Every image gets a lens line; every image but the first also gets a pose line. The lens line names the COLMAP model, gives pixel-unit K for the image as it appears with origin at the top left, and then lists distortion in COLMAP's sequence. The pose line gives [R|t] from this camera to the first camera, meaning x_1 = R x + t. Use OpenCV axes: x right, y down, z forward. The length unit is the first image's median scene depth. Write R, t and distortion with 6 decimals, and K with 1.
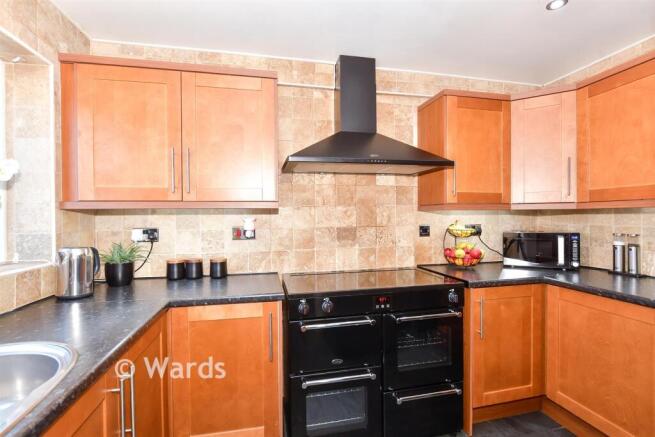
lens RADIAL K [[304.6, 0, 329.3], [0, 304.6, 218.2], [0, 0, 1]] dist [-0.006201, -0.000410]
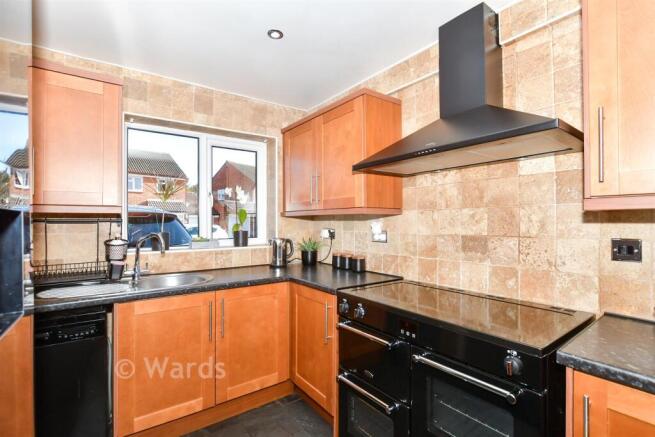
lens RADIAL K [[304.6, 0, 330.1], [0, 304.6, 220.1], [0, 0, 1]] dist [-0.006201, -0.000410]
pose [[0.420641, 0.000153, -0.907227, 0.605567], [-0.006391, 0.999976, -0.002795, -0.004992], [0.907205, 0.006974, 0.420631, 0.349304]]
